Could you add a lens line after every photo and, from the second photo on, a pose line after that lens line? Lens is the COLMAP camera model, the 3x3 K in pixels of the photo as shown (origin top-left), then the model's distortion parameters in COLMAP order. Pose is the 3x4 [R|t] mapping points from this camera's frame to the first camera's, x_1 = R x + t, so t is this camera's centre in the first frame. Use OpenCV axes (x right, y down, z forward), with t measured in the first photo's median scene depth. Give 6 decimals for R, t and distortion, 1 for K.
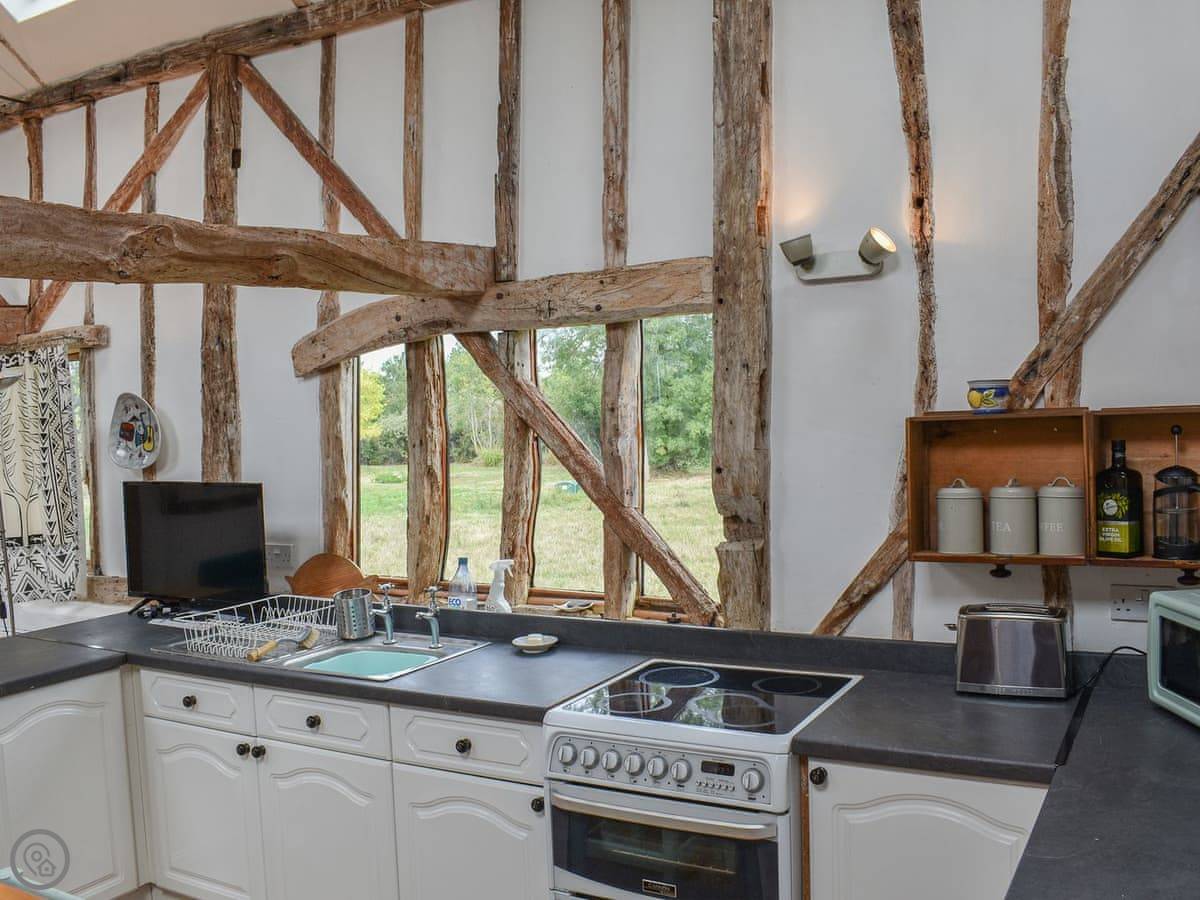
lens RADIAL K [[1060.1, 0, 603.2], [0, 1060.1, 445.9], [0, 0, 1]] dist [-0.097730, 0.018832]
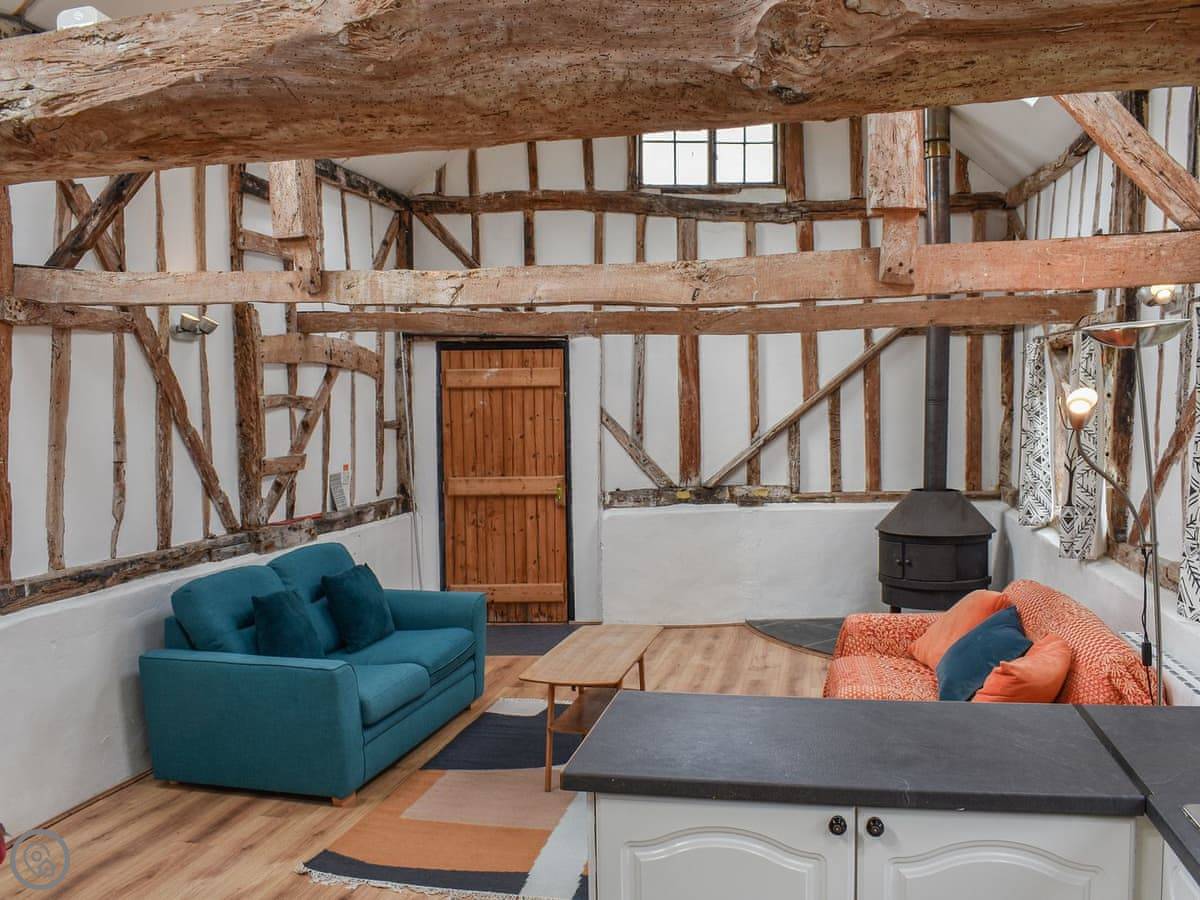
lens RADIAL K [[1093.9, 0, 605.4], [0, 1093.9, 447.5], [0, 0, 1]] dist [-0.093477, 0.003979]
pose [[0.291248, 0.071764, -0.953952, -0.000862], [-0.027037, 0.997401, 0.066778, -0.016436], [0.956265, 0.006343, 0.292432, 0.374074]]
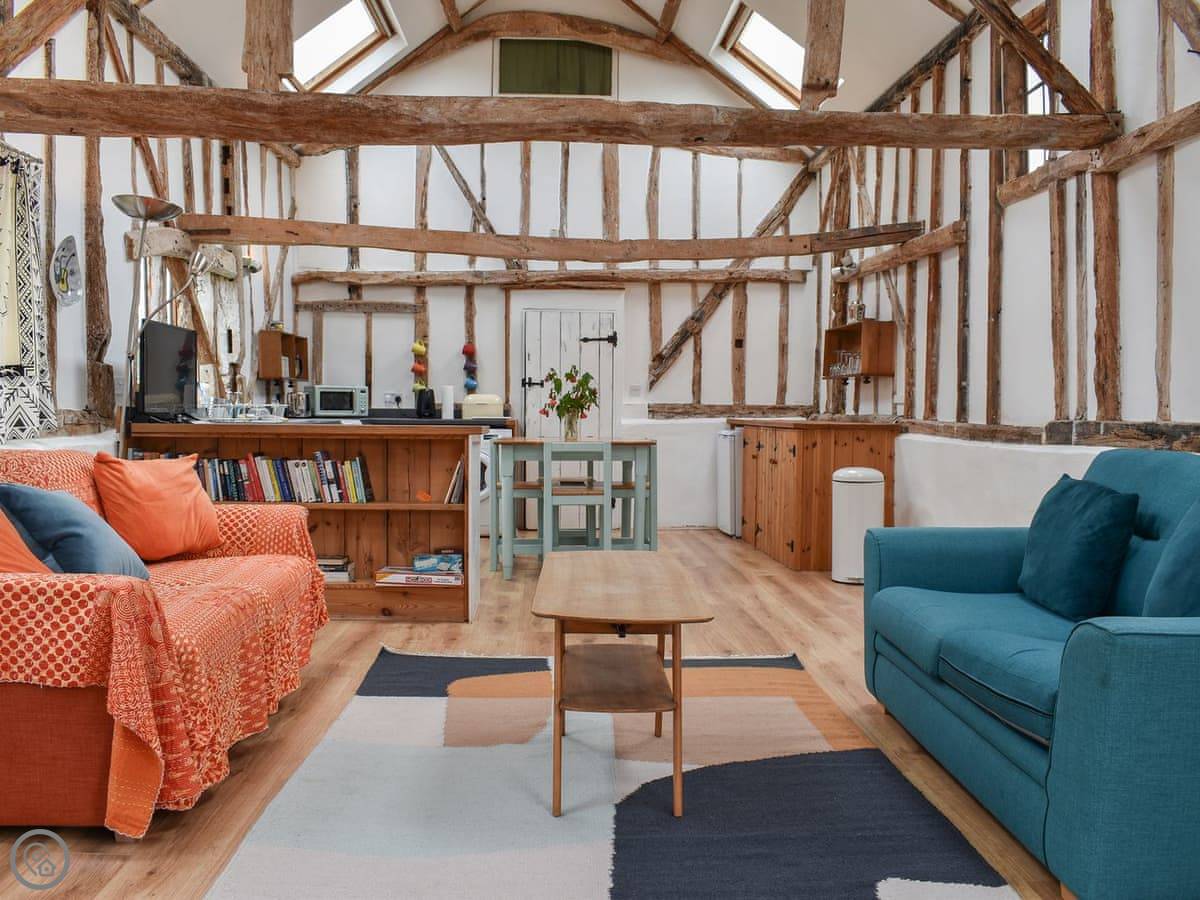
lens RADIAL K [[1060.1, 0, 603.2], [0, 1060.1, 445.9], [0, 0, 1]] dist [-0.097730, 0.018832]
pose [[-0.520733, 0.004762, 0.853706, -1.503799], [0.036451, 0.999197, 0.016660, 0.157778], [-0.852941, 0.039794, -0.520488, 0.996460]]
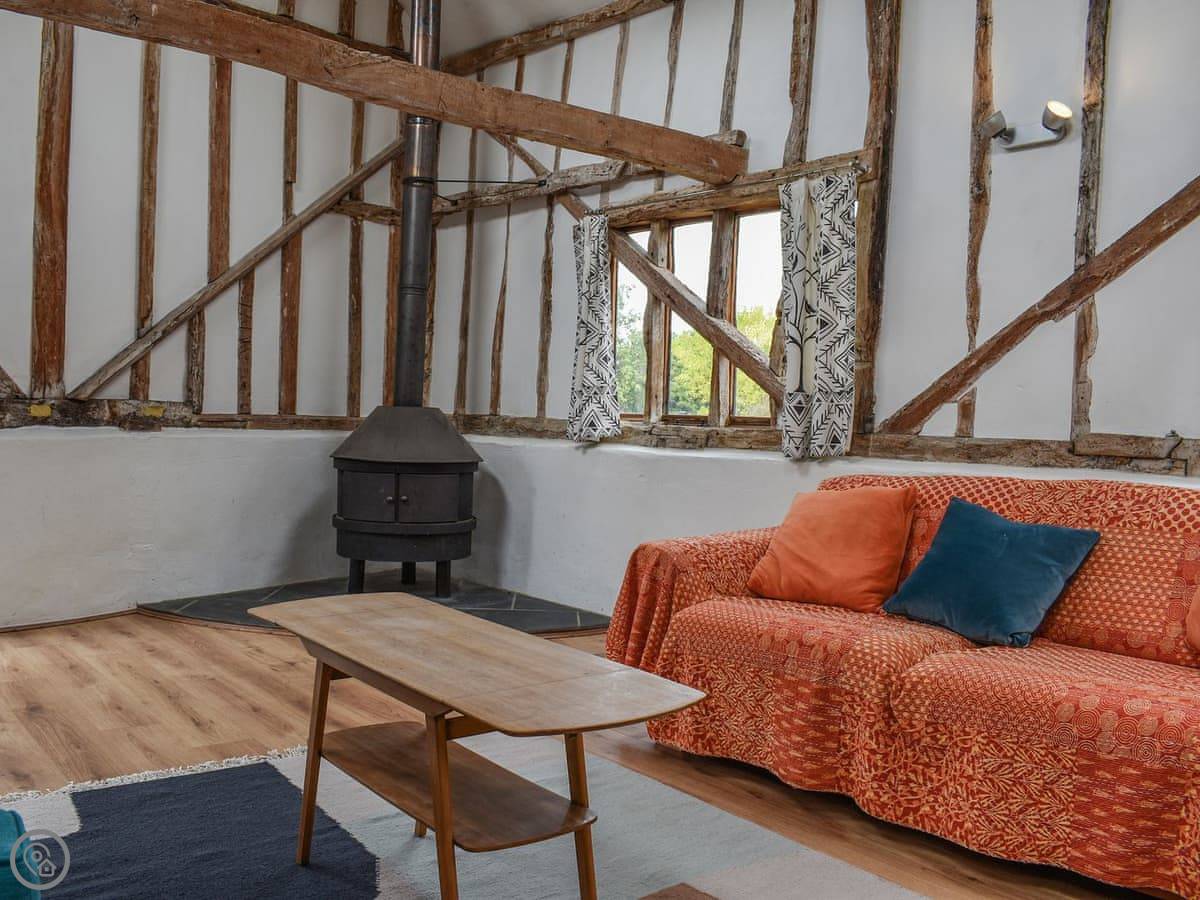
lens RADIAL K [[1045.6, 0, 525.4], [0, 1045.6, 447.5], [0, 0, 1]] dist [-0.096393, 0.007275]
pose [[0.910116, 0.076665, -0.407200, -0.774513], [-0.074330, 0.997000, 0.021578, 0.149924], [0.407633, 0.010629, 0.913084, 0.282840]]
